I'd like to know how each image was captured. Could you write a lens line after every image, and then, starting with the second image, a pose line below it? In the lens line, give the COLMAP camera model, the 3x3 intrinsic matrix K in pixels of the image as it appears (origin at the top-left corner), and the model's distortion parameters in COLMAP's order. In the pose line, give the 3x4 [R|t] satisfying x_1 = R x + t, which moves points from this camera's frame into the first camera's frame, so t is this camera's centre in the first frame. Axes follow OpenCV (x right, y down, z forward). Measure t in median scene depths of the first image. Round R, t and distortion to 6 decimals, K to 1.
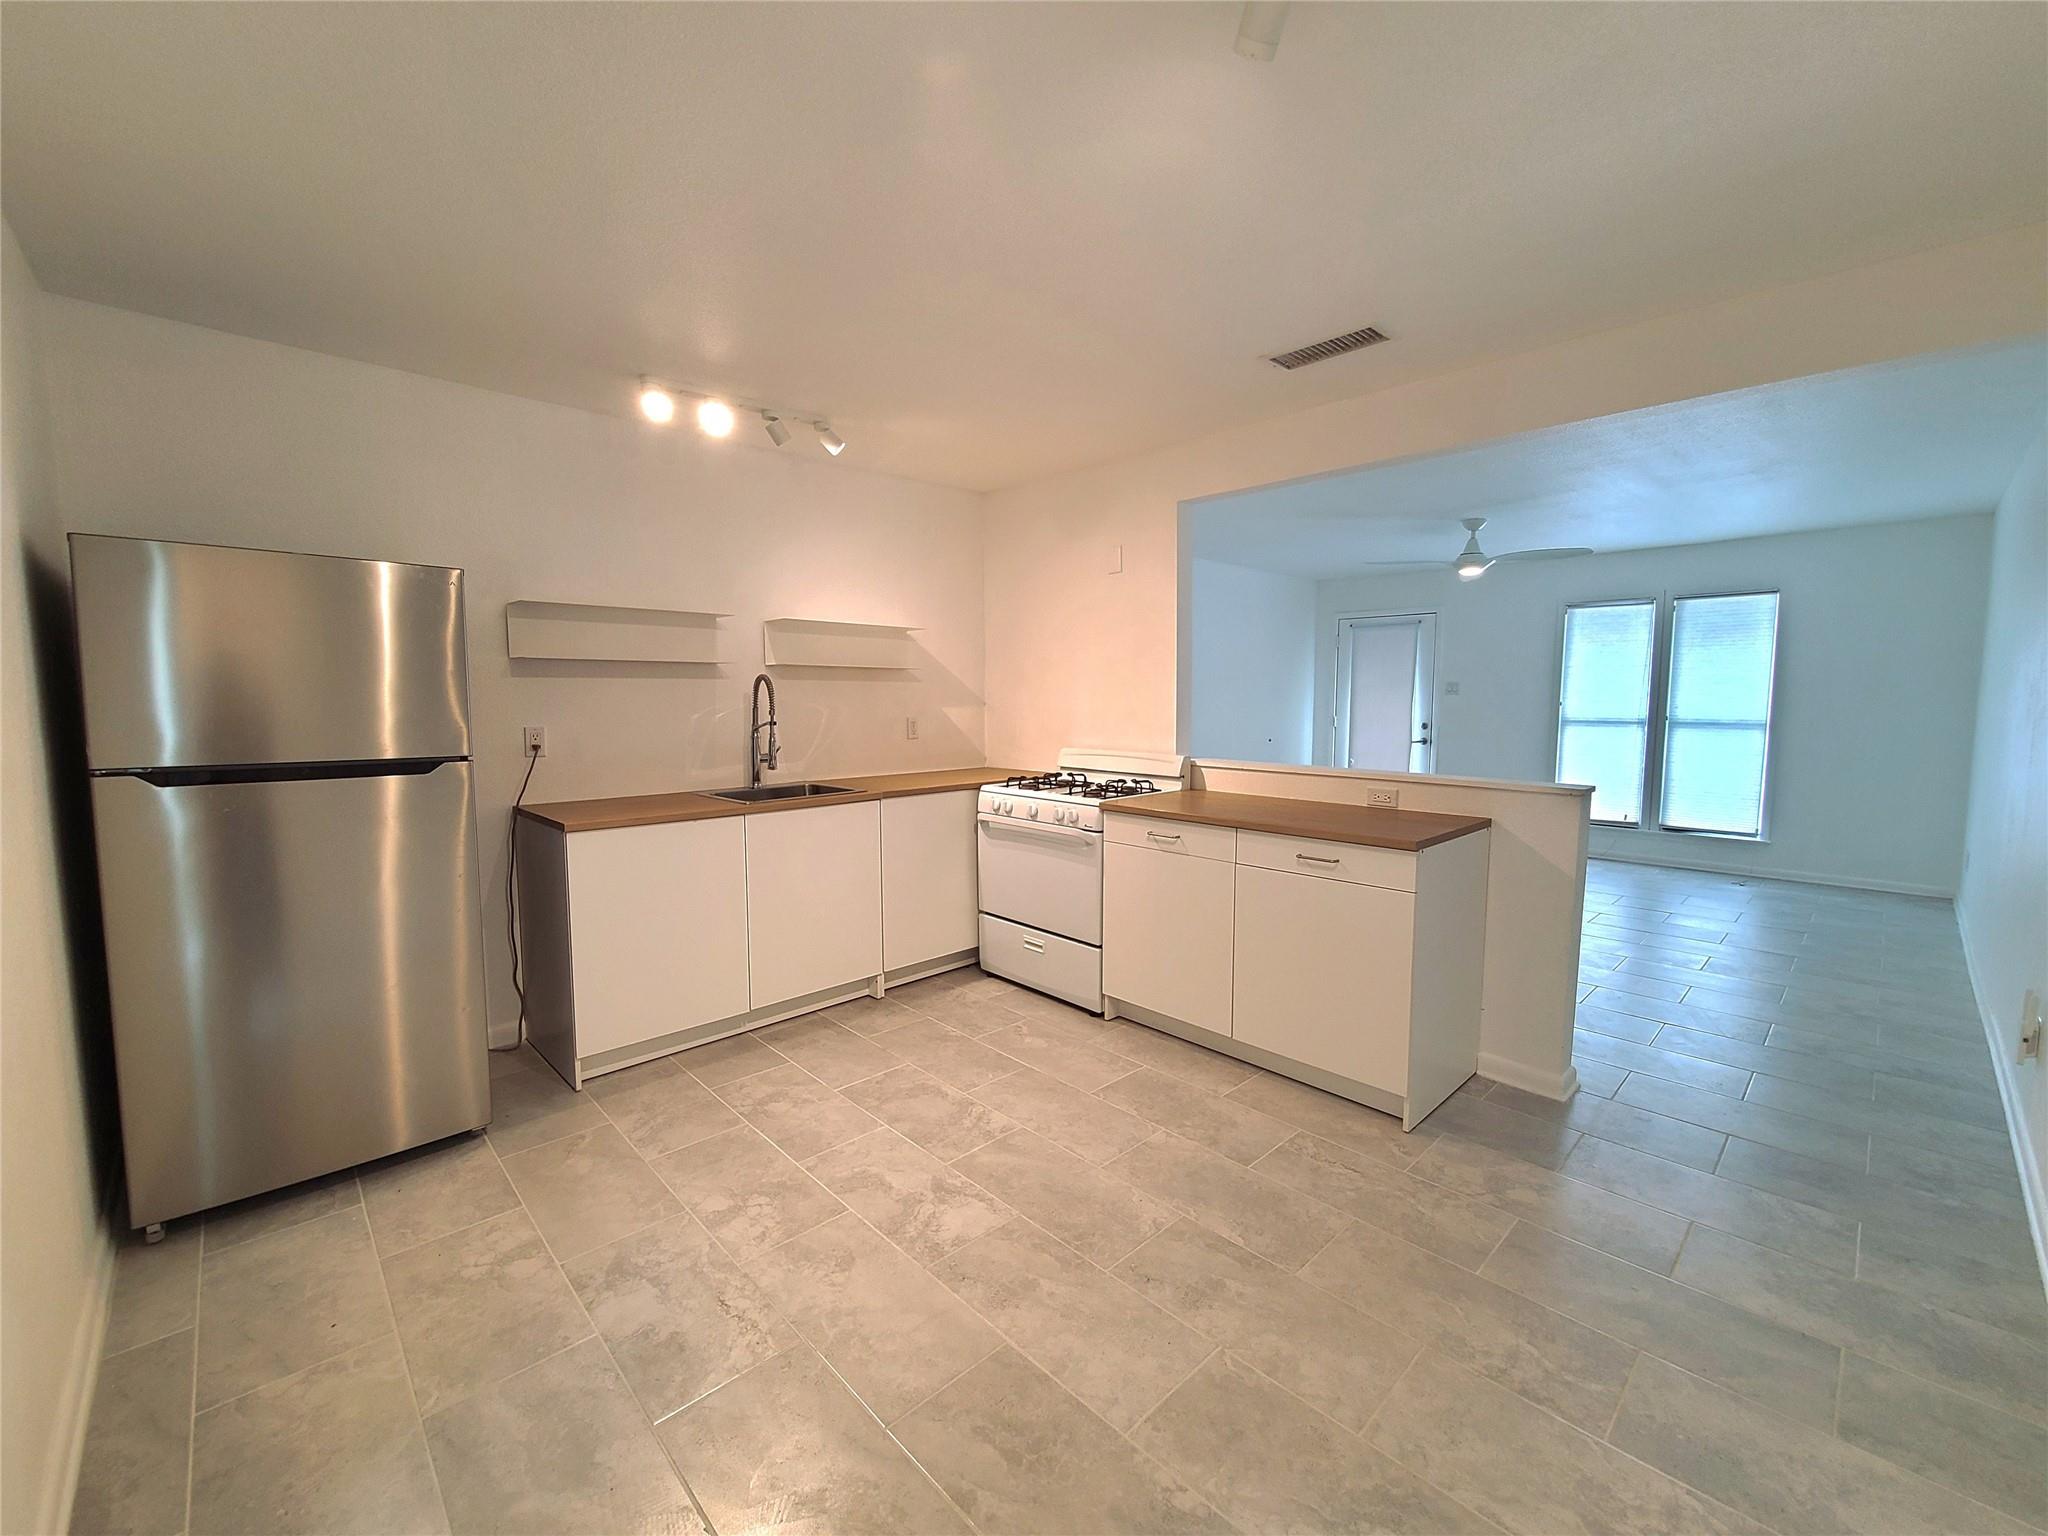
lens RADIAL K [[831.1, 0, 1028.1], [0, 831.1, 775.1], [0, 0, 1]] dist [-0.000220, -0.003061]
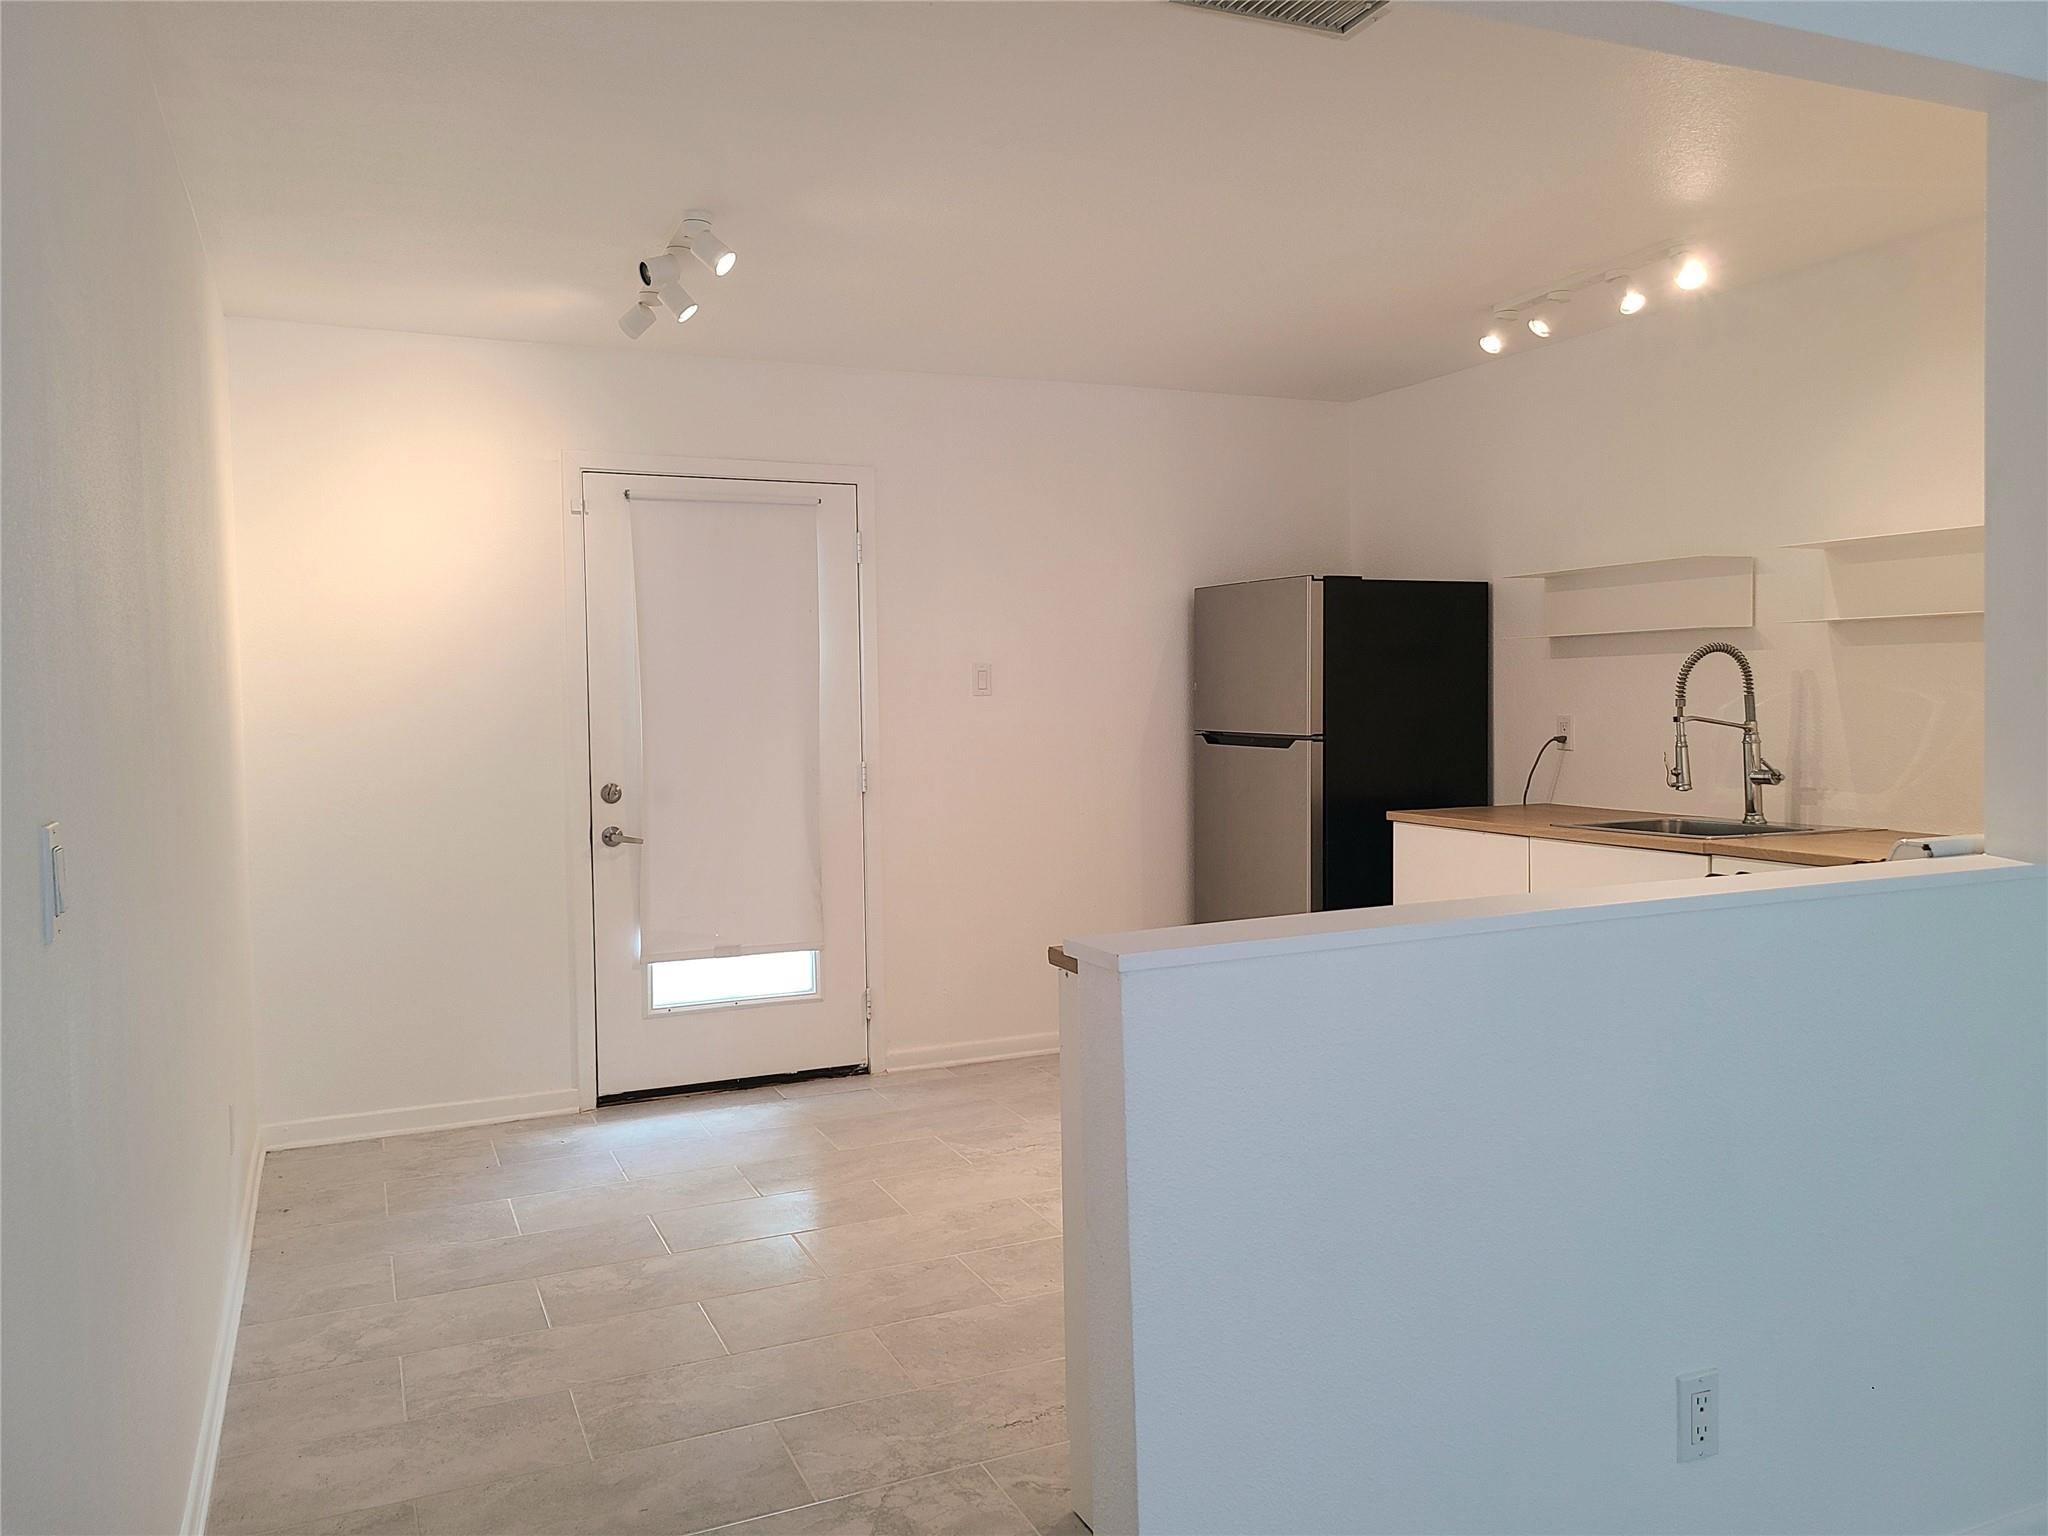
lens RADIAL K [[1555.4, 0, 1019.0], [0, 1555.4, 795.2], [0, 0, 1]] dist [0.063560, -0.050087]
pose [[-0.344163, 0.068773, -0.936388, 1.360790], [-0.075617, 0.992044, 0.100653, -0.116646], [0.935860, 0.105448, -0.336225, 1.244058]]
